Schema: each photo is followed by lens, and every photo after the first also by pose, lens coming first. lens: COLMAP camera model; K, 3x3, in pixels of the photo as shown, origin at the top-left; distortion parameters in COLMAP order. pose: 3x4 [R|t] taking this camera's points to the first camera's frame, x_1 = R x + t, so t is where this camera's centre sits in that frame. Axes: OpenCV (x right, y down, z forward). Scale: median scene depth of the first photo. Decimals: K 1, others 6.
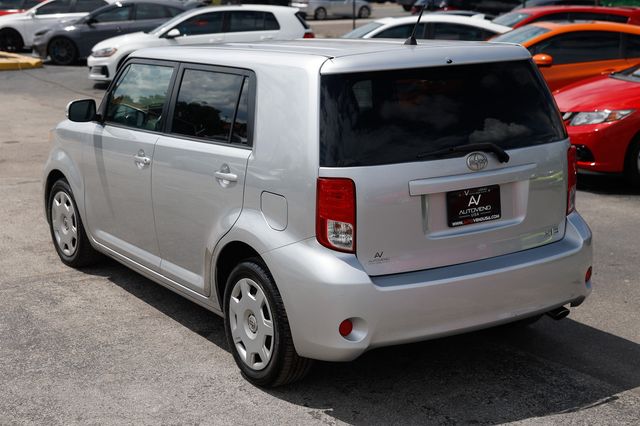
lens RADIAL K [[1034.2, 0, 319.6], [0, 1034.2, 196.2], [0, 0, 1]] dist [0.172938, 0.038471]
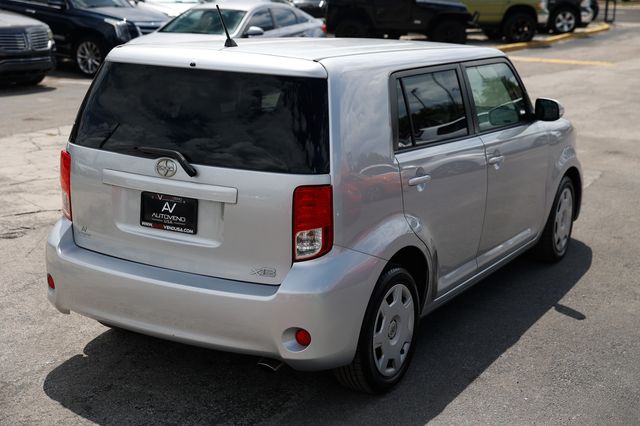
lens RADIAL K [[976.8, 0, 320.0], [0, 976.8, 213.0], [0, 0, 1]] dist [0.158376, 0.031278]
pose [[0.452558, 0.229437, -0.861714, 1.000903], [-0.200783, 0.967737, 0.152218, -0.158451], [0.868837, 0.104130, 0.484024, 0.670768]]
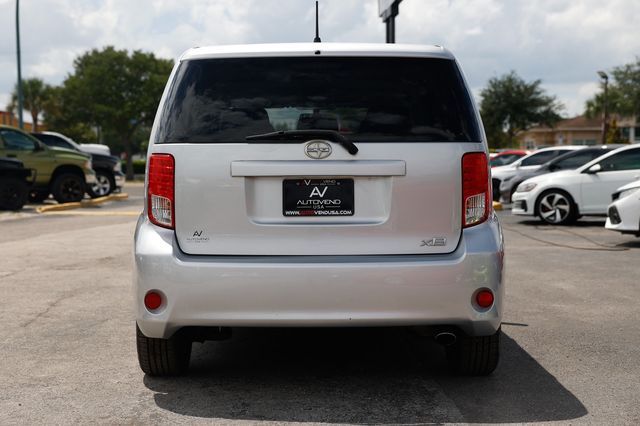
lens RADIAL K [[1044.3, 0, 320.0], [0, 1044.3, 213.0], [0, 0, 1]] dist [0.157988, 0.009398]
pose [[0.845623, 0.031262, -0.532865, 0.652746], [-0.115007, 0.985508, -0.124692, 0.140490], [0.521244, 0.166726, 0.836963, 0.203749]]
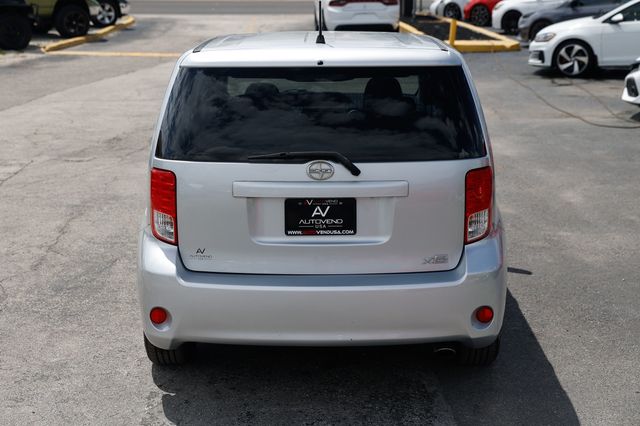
lens RADIAL K [[1057.3, 0, 320.0], [0, 1057.3, 213.0], [0, 0, 1]] dist [0.167795, -0.002373]
pose [[0.838823, 0.131895, -0.528186, 0.651641], [-0.116022, 0.991230, 0.063267, -0.054814], [0.531898, 0.008212, 0.846769, 0.181733]]
